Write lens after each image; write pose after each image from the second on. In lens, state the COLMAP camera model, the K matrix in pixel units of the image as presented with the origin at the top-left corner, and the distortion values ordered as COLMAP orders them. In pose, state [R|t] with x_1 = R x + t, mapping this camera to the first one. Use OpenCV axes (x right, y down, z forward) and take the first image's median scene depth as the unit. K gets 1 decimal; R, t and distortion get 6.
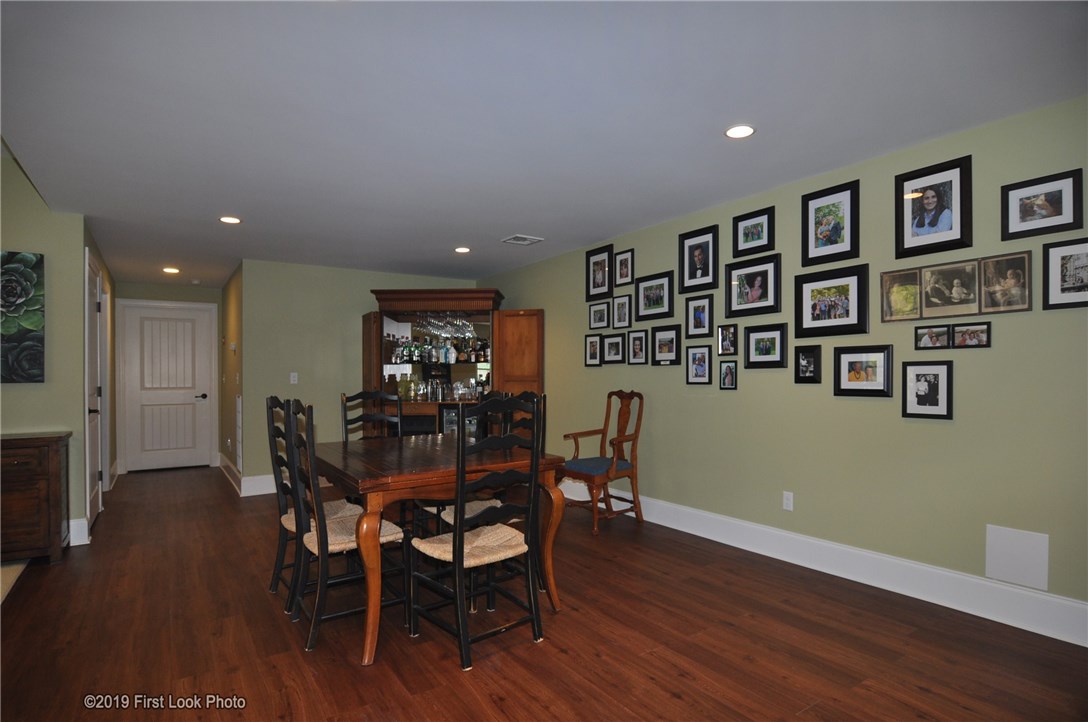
lens RADIAL K [[584.9, 0, 536.5], [0, 584.9, 359.6], [0, 0, 1]] dist [-0.013556, -0.008161]
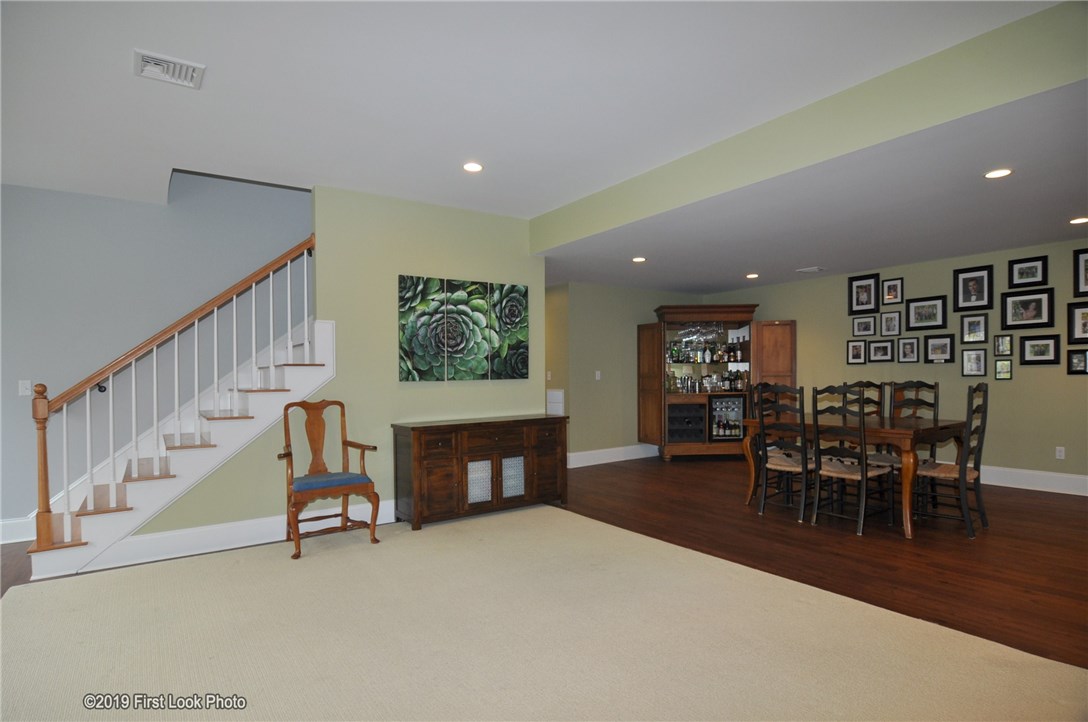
lens RADIAL K [[584.9, 0, 552.5], [0, 584.9, 363.9], [0, 0, 1]] dist [-0.013556, -0.008161]
pose [[0.999673, -0.006859, 0.024647, -0.745823], [0.006596, 0.999921, 0.010698, -0.009219], [-0.024718, -0.010532, 0.999639, -0.366220]]
